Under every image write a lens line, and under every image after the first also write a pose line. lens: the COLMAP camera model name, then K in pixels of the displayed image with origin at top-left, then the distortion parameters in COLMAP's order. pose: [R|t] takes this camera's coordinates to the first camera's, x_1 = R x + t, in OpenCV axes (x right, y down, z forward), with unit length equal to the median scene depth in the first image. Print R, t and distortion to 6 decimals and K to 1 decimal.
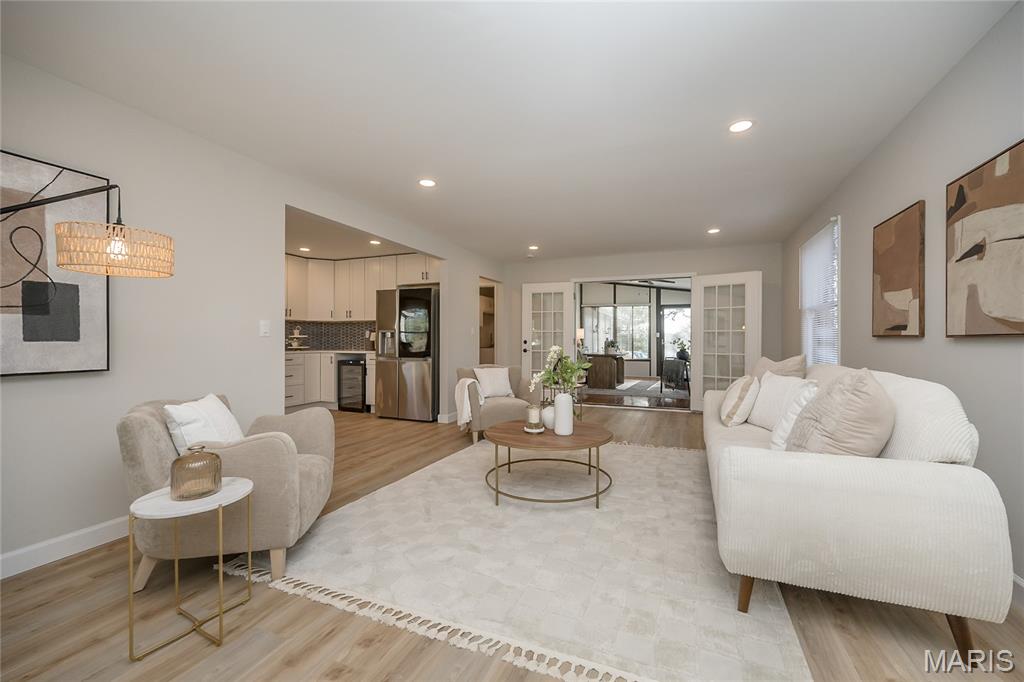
lens RADIAL K [[402.8, 0, 524.4], [0, 402.8, 344.5], [0, 0, 1]] dist [0.000962, -0.000011]
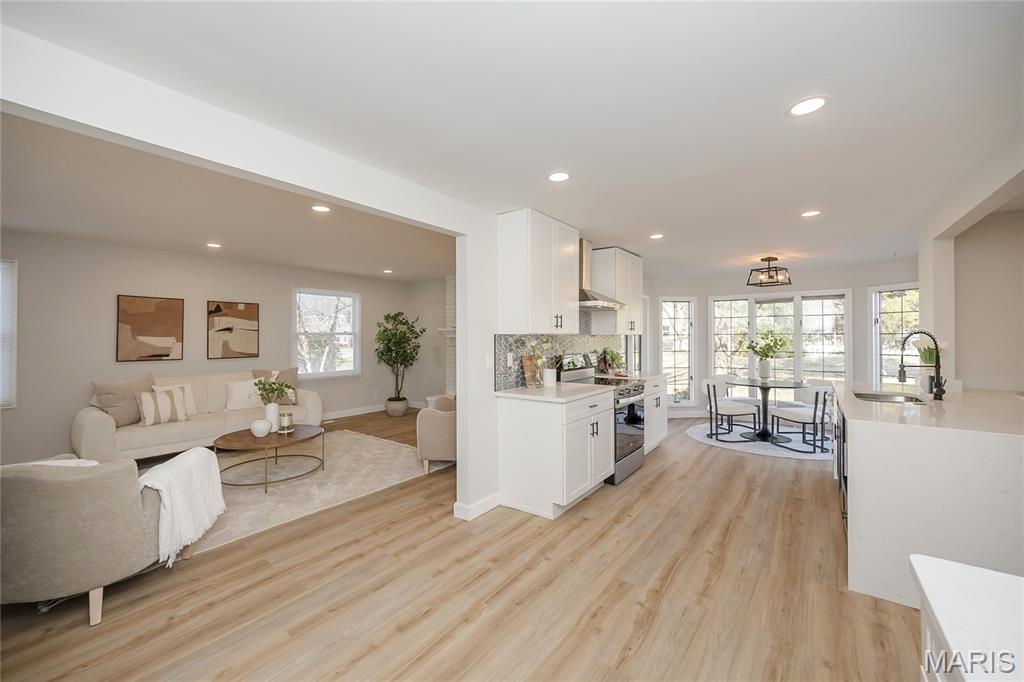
lens RADIAL K [[409.9, 0, 513.5], [0, 409.9, 335.0], [0, 0, 1]] dist [0.000397, -0.000040]
pose [[-0.963439, 0.005121, 0.267878, -1.285100], [0.006282, 0.999974, 0.003477, -0.139458], [-0.267853, 0.005033, -0.963447, 2.479819]]
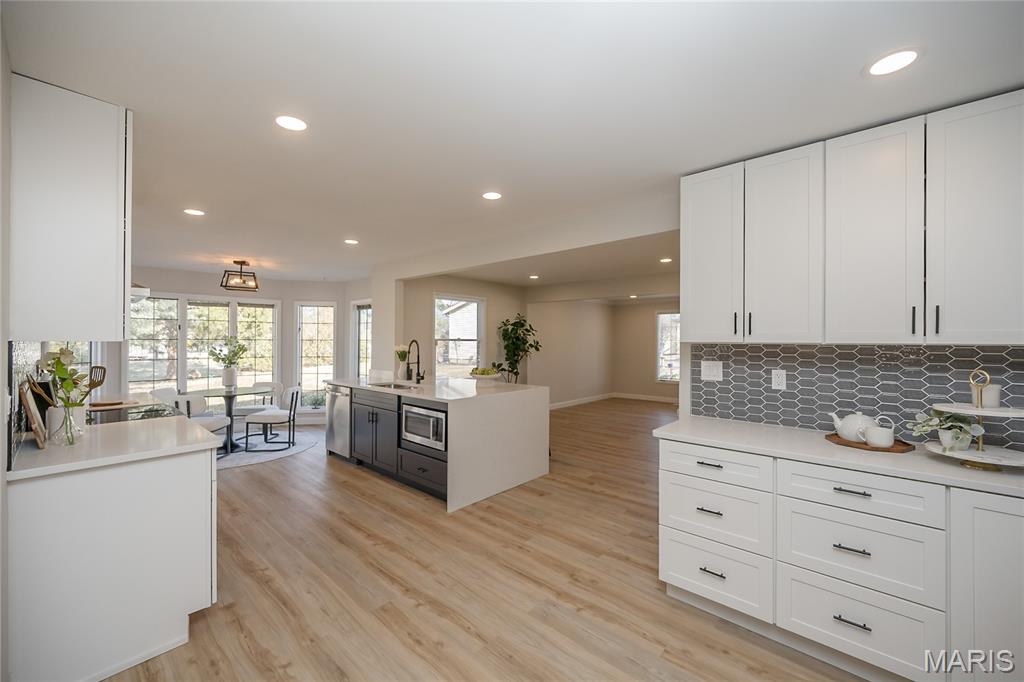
lens RADIAL K [[407.8, 0, 512.0], [0, 407.8, 341.0], [0, 0, 1]] dist [0.001444, 0.000172]
pose [[-0.361417, 0.000511, -0.932404, -0.553977], [-0.010878, 0.999929, 0.004764, -0.148712], [0.932341, 0.011864, -0.361386, 2.080993]]
